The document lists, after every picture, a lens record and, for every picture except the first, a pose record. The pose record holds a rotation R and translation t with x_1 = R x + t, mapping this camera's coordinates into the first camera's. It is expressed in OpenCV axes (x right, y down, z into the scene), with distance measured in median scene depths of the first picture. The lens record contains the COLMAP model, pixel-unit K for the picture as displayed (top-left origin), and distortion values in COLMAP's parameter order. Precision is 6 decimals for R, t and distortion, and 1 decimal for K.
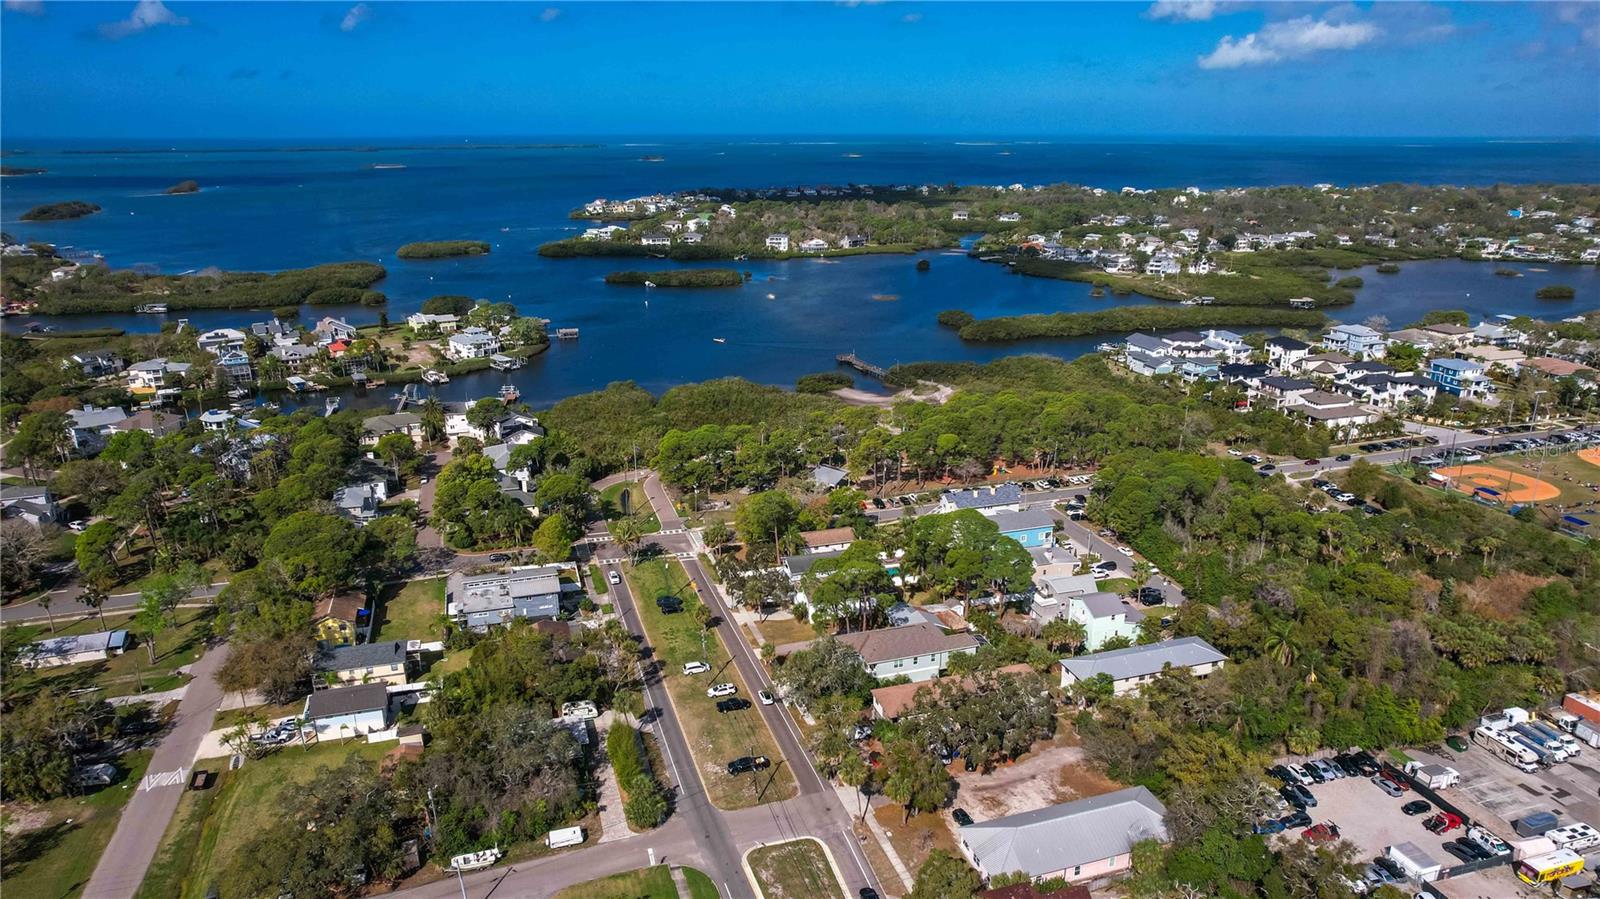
lens RADIAL K [[1053.3, 0, 800.0], [0, 1053.3, 449.5], [0, 0, 1]] dist [-0.081422, 0.088542]
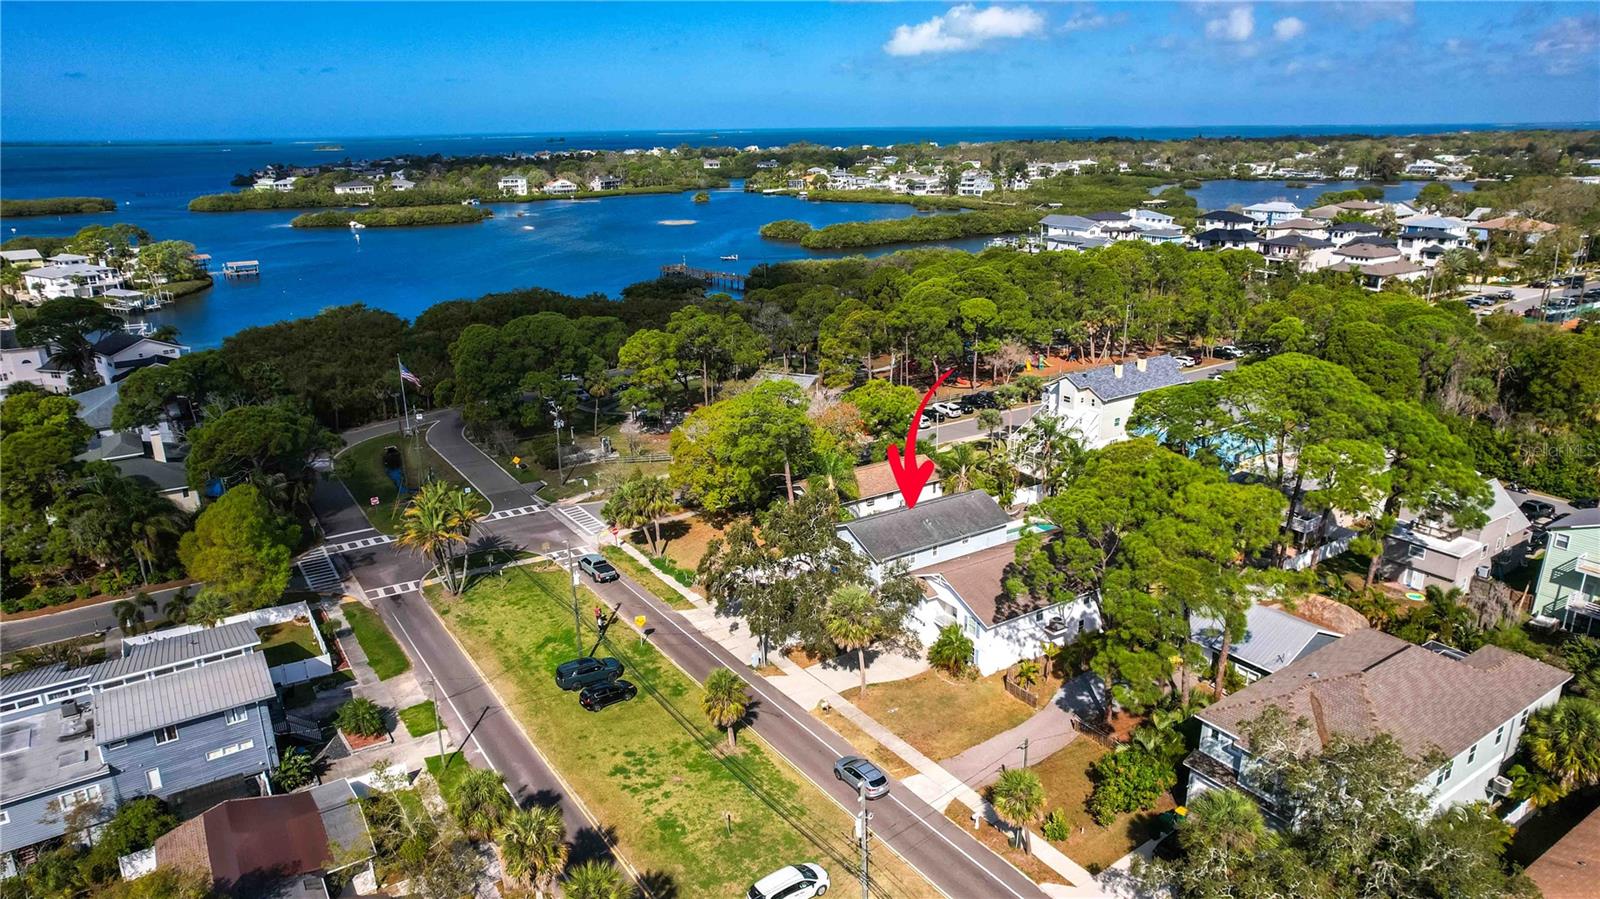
lens RADIAL K [[1053.3, 0, 800.0], [0, 1053.3, 449.5], [0, 0, 1]] dist [-0.081422, 0.088542]
pose [[0.960514, -0.096270, 0.261047, -0.123346], [0.097024, 0.995232, 0.010032, 0.059906], [-0.260768, 0.015692, 0.965274, 0.536074]]
